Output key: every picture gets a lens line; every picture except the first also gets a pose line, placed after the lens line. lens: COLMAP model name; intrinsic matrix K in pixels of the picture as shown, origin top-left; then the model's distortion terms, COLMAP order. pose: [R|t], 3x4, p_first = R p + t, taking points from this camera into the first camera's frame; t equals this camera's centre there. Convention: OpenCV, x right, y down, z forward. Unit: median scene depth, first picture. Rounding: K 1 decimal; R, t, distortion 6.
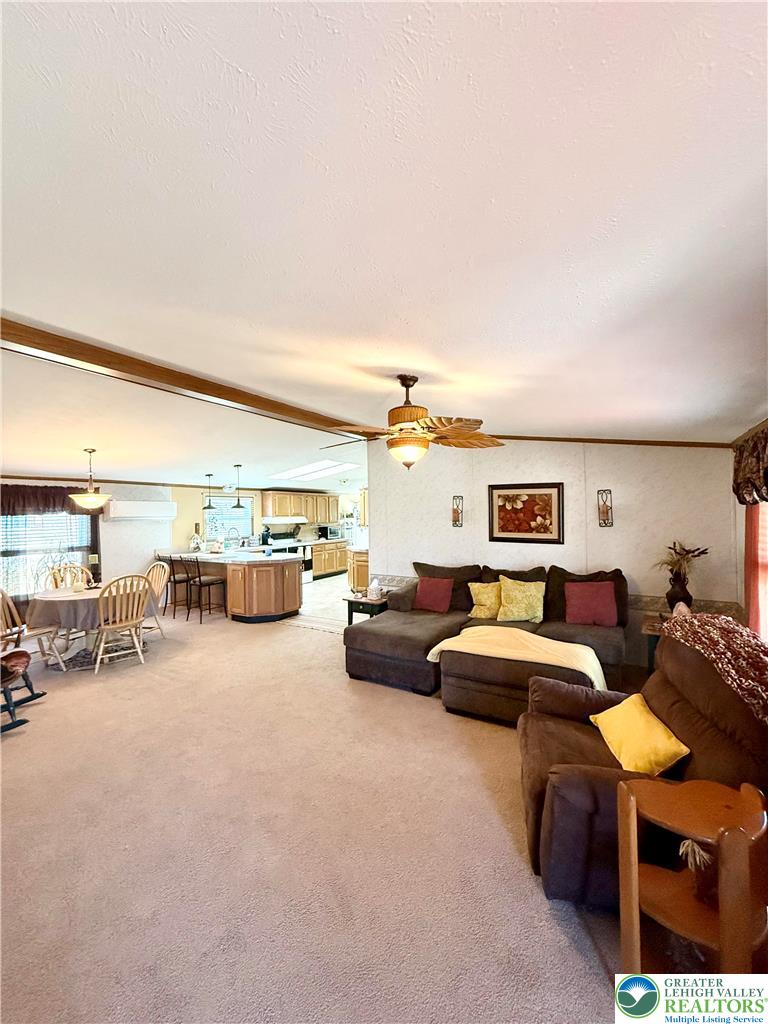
lens RADIAL K [[407.9, 0, 388.7], [0, 407.9, 510.9], [0, 0, 1]] dist [0.001015, -0.000045]
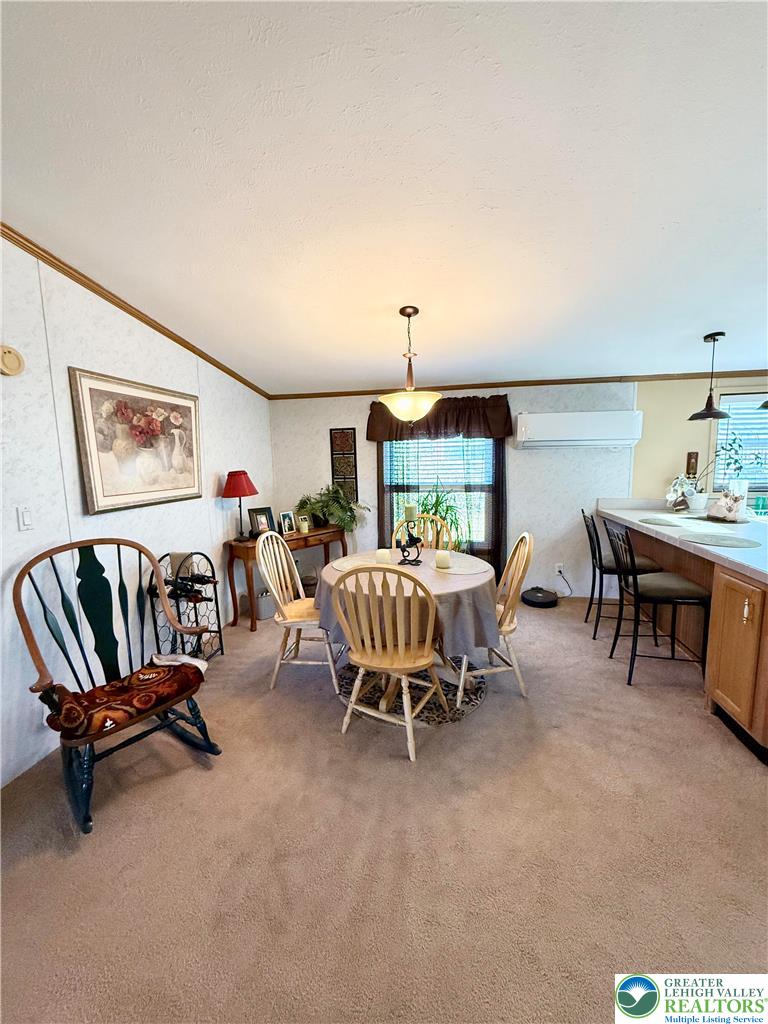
lens RADIAL K [[407.9, 0, 383.4], [0, 407.9, 505.6], [0, 0, 1]] dist [0.001015, -0.000045]
pose [[0.342710, 0.119213, -0.931847, -0.108127], [0.020163, 0.990754, 0.134164, 0.016503], [0.939225, -0.064769, 0.337137, 0.396165]]
